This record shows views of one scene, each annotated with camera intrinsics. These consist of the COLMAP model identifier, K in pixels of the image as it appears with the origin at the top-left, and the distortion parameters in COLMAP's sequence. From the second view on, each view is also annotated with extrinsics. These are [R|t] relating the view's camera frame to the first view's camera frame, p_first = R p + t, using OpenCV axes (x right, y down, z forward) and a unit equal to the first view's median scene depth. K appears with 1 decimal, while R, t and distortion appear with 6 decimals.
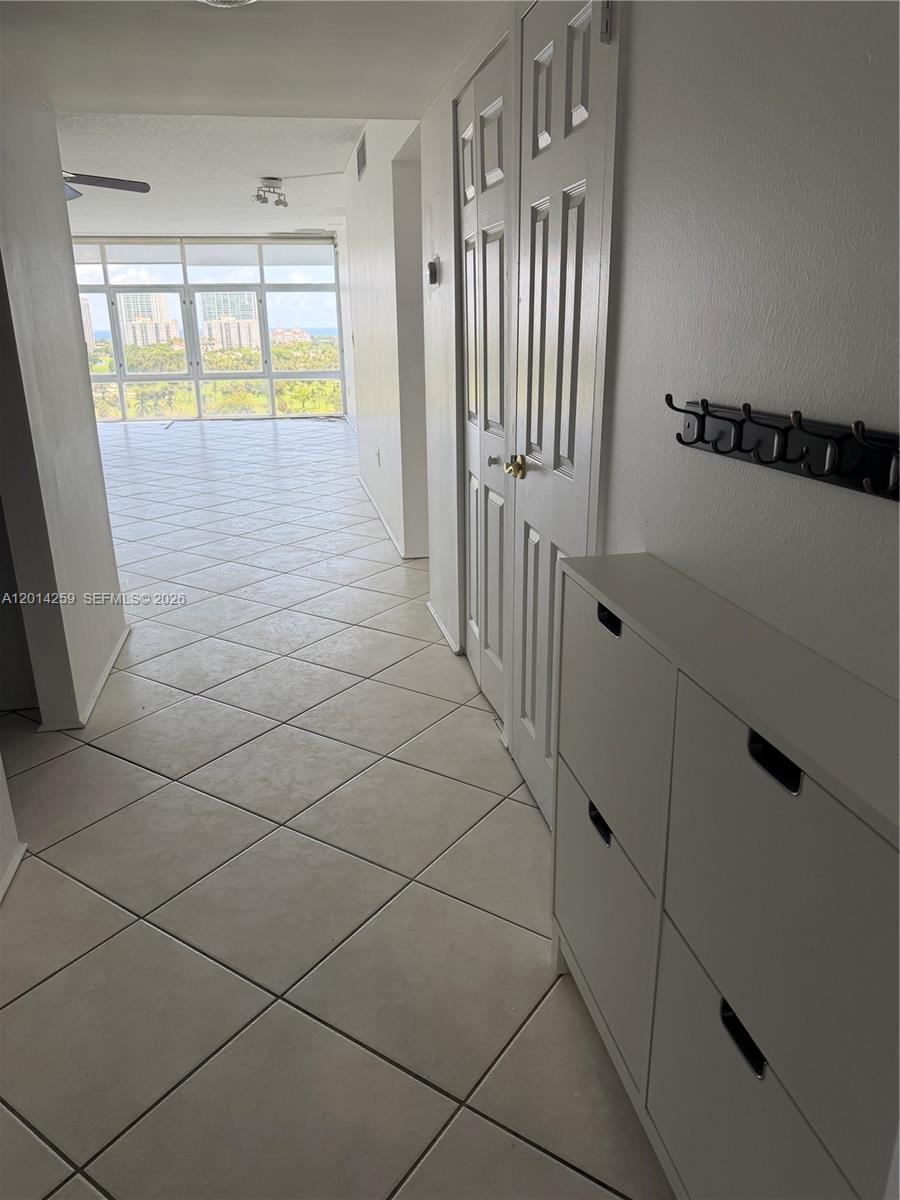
lens RADIAL K [[857.6, 0, 447.6], [0, 857.6, 605.6], [0, 0, 1]] dist [0.002488, -0.001851]
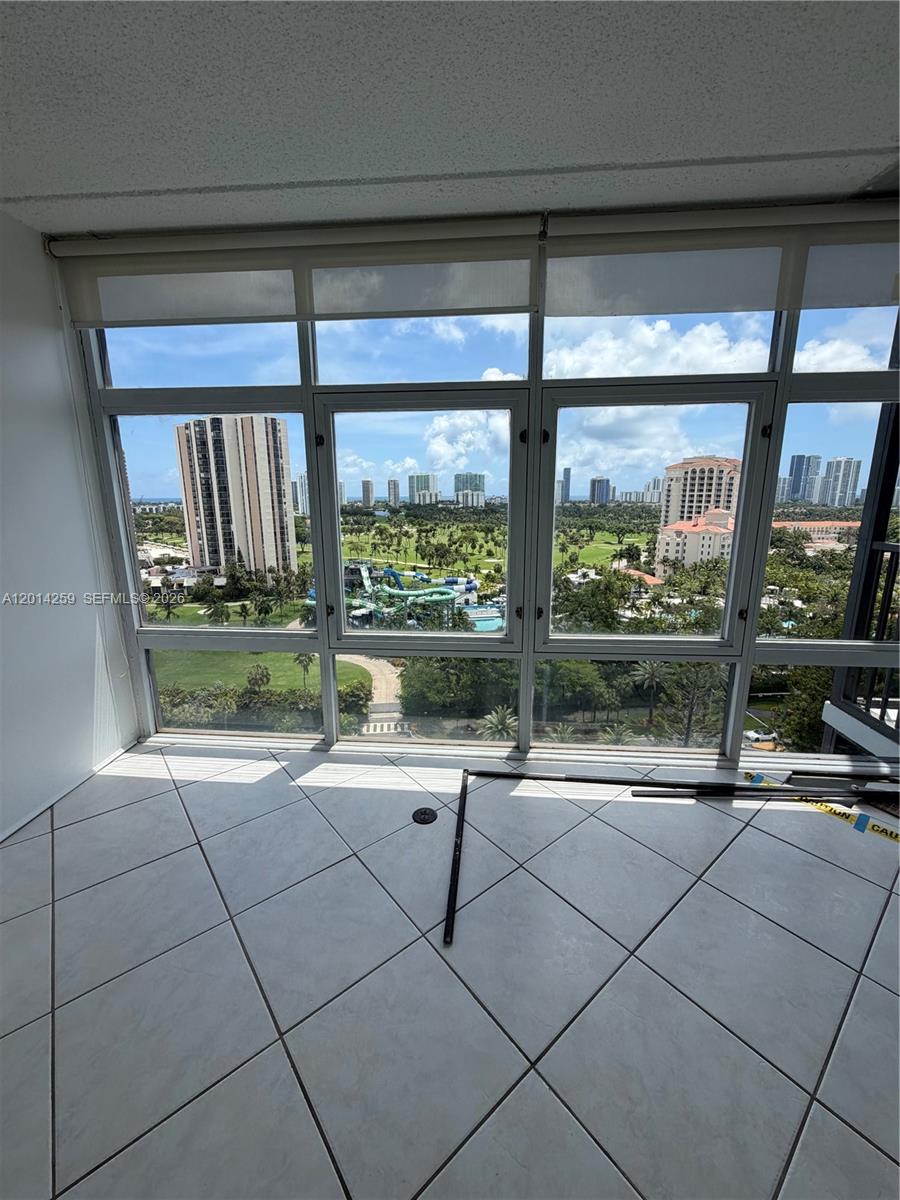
lens RADIAL K [[481.4, 0, 445.7], [0, 481.4, 594.1], [0, 0, 1]] dist [0.002189, 0.000018]
pose [[0.960553, 0.063466, -0.270758, -0.279481], [-0.093443, 0.990661, -0.099289, -0.270741], [0.261928, 0.120673, 0.957513, 0.817294]]
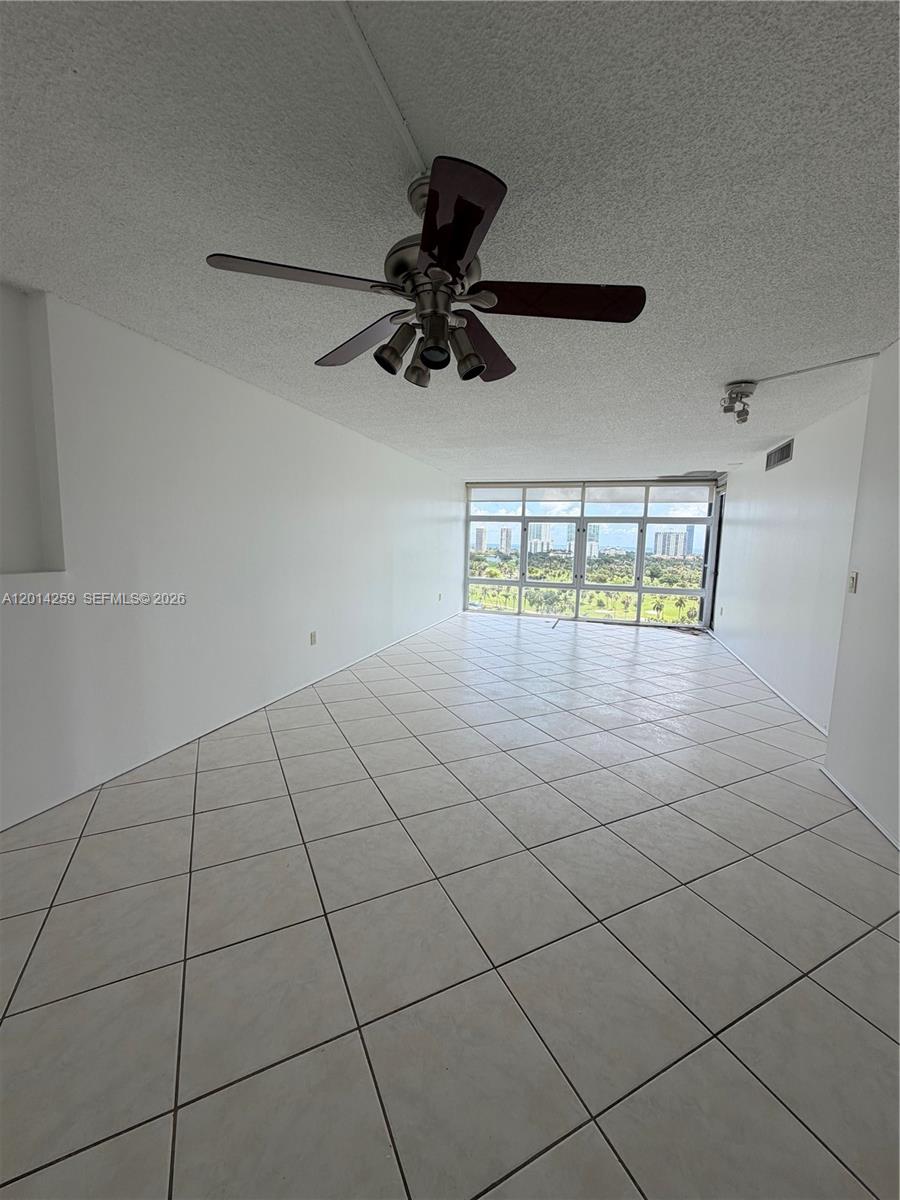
lens RADIAL K [[481.4, 0, 445.7], [0, 481.4, 594.1], [0, 0, 1]] dist [0.002189, 0.000018]
pose [[0.872528, 0.087665, -0.480635, -0.125585], [-0.186726, 0.968921, -0.162251, -0.107282], [0.451473, 0.231316, 0.861780, 0.313162]]
